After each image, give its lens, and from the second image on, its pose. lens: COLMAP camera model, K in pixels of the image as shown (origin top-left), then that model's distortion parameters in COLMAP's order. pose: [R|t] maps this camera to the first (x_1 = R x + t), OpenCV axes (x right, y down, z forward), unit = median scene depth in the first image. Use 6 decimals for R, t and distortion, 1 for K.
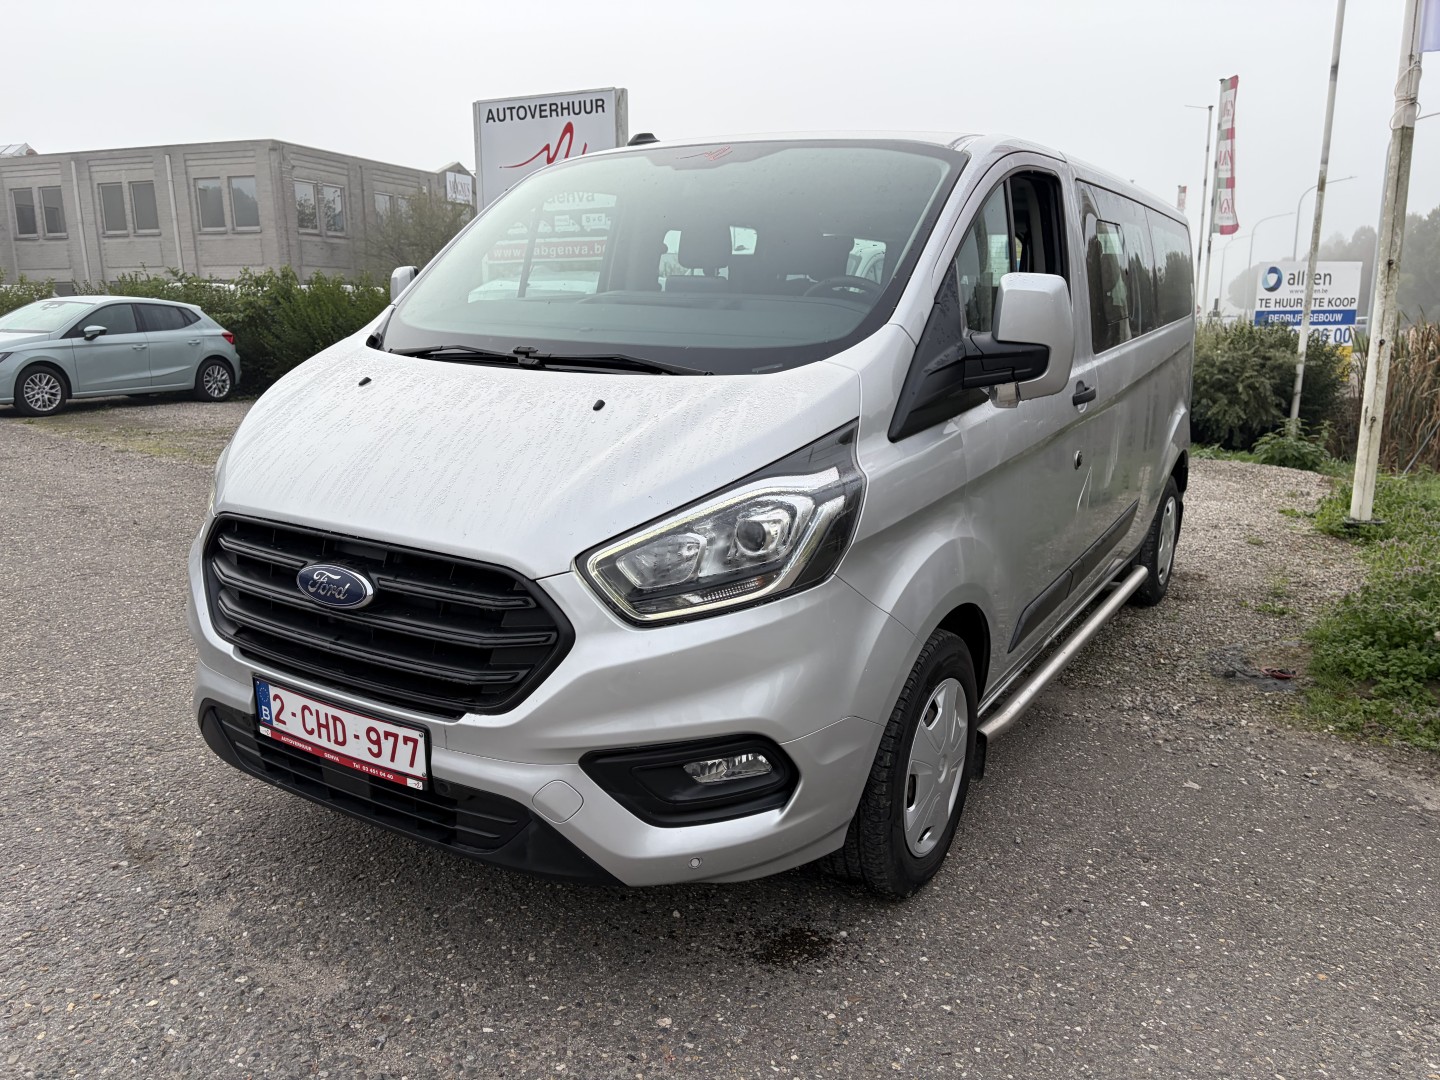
lens RADIAL K [[1086.8, 0, 728.8], [0, 1086.8, 577.8], [0, 0, 1]] dist [0.047733, -0.044119]
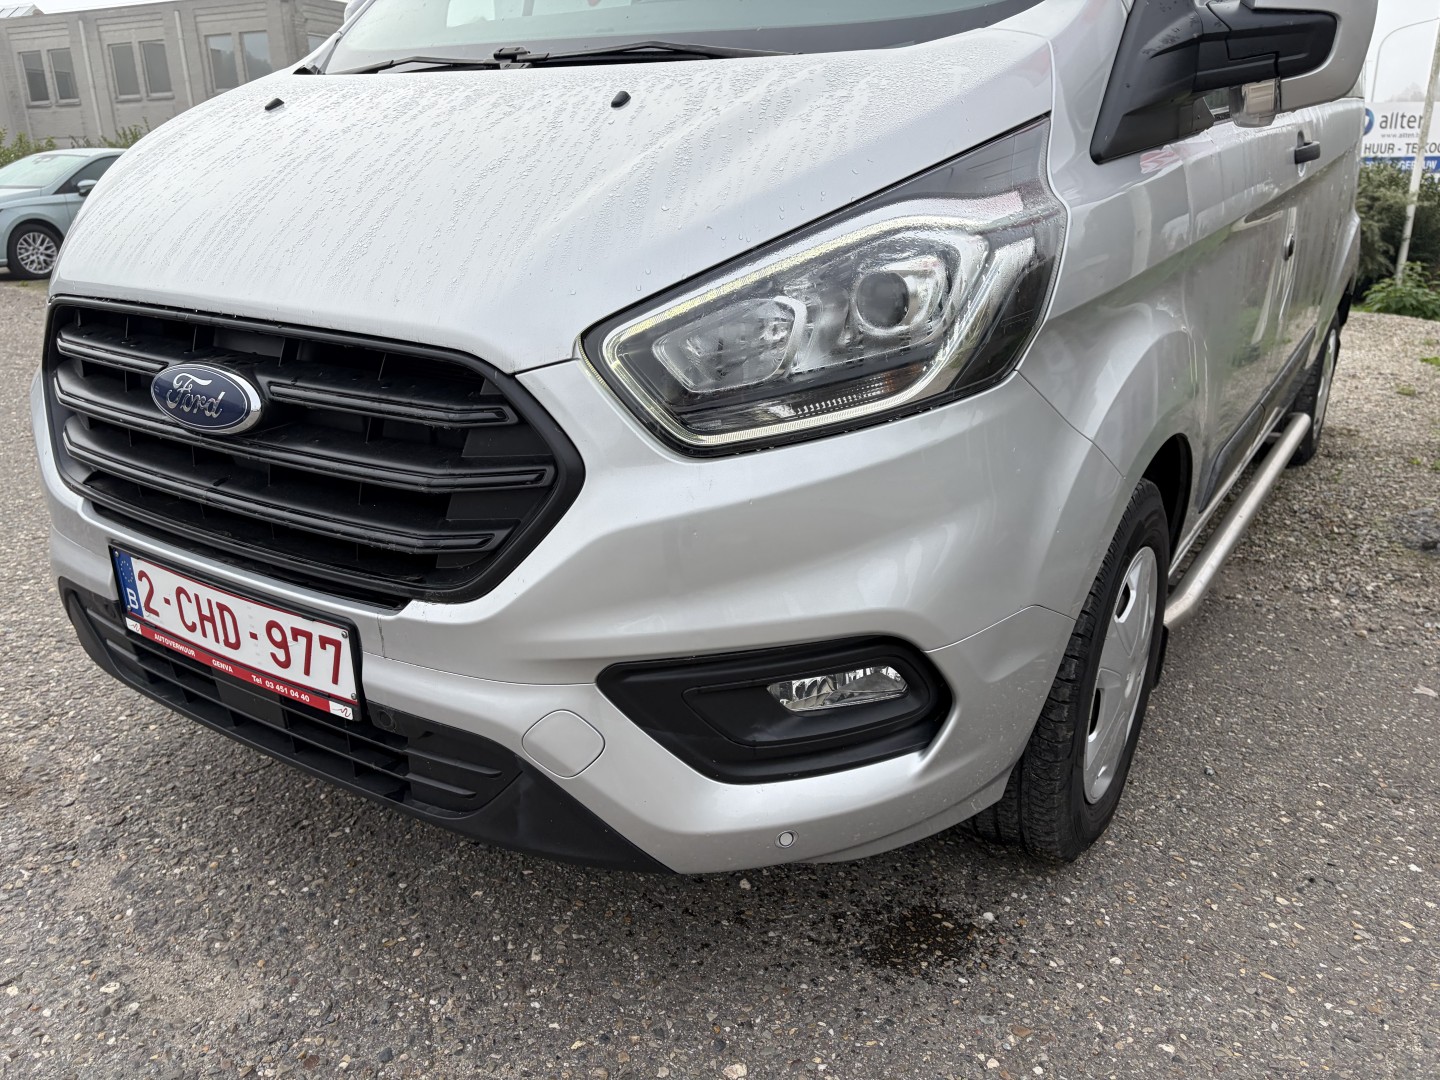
lens RADIAL K [[1086.8, 0, 726.2], [0, 1086.8, 558.3], [0, 0, 1]] dist [0.047733, -0.044119]
pose [[0.999368, -0.002425, -0.035455, -0.037898], [0.005640, 0.995849, 0.090842, 0.040934], [0.035088, -0.090984, 0.995234, 0.354617]]
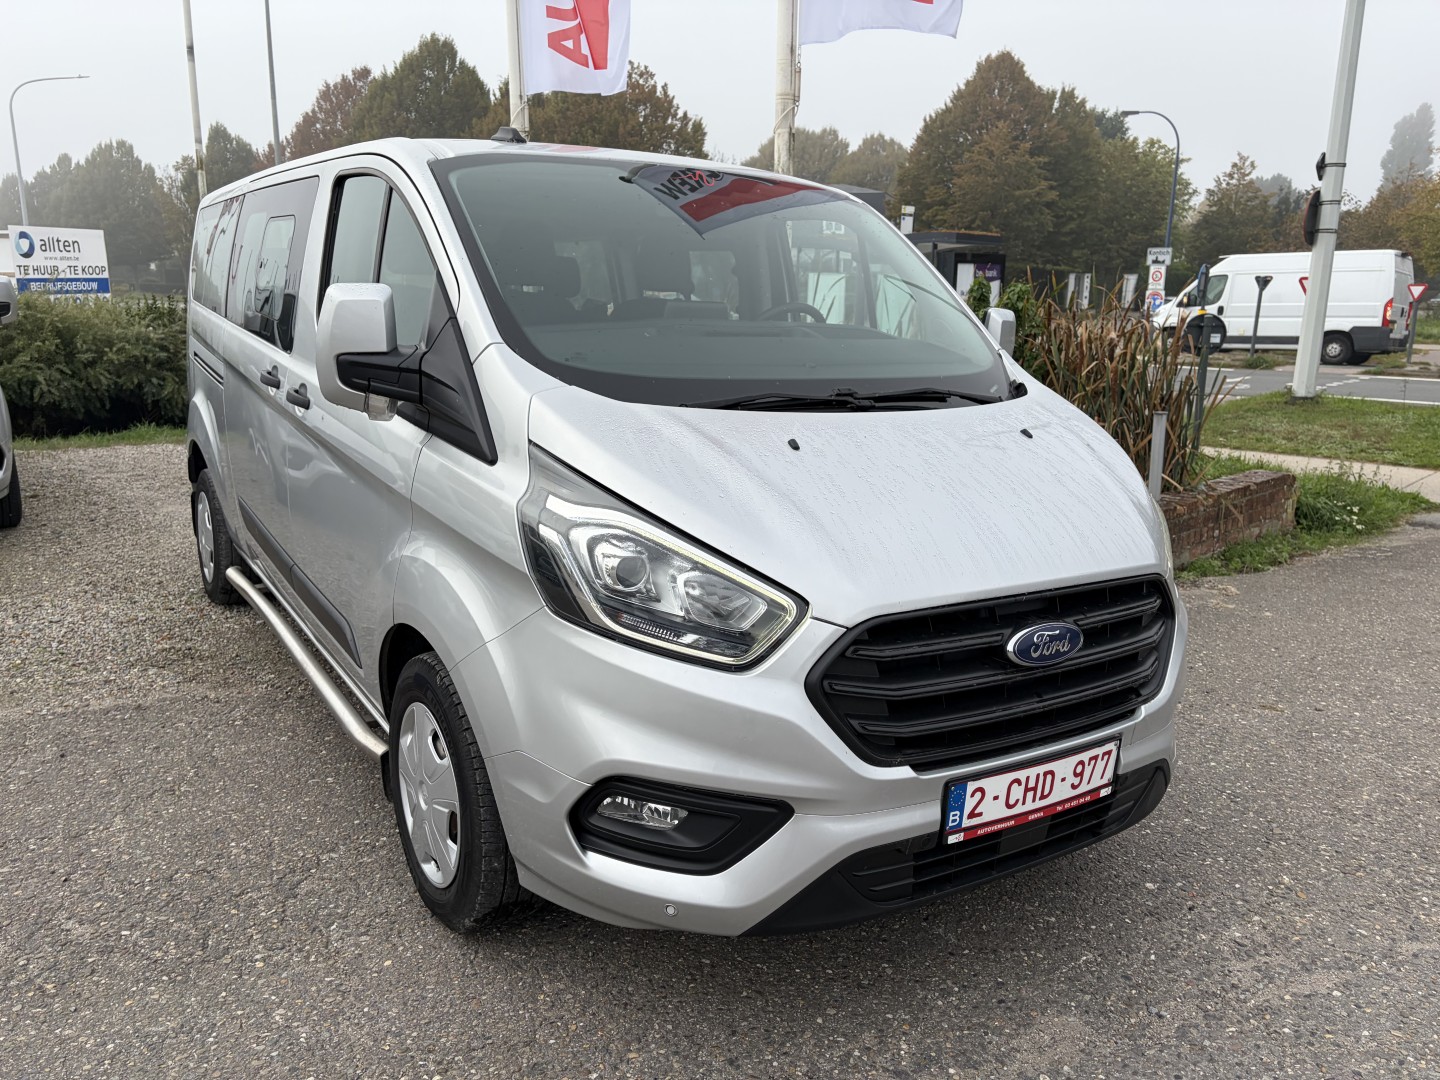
lens RADIAL K [[1086.8, 0, 728.2], [0, 1086.8, 567.2], [0, 0, 1]] dist [0.047733, -0.044119]
pose [[0.431351, -0.222983, 0.874194, -1.262897], [0.200959, 0.968378, 0.147848, -0.249789], [-0.879518, 0.111903, 0.462522, 0.740611]]
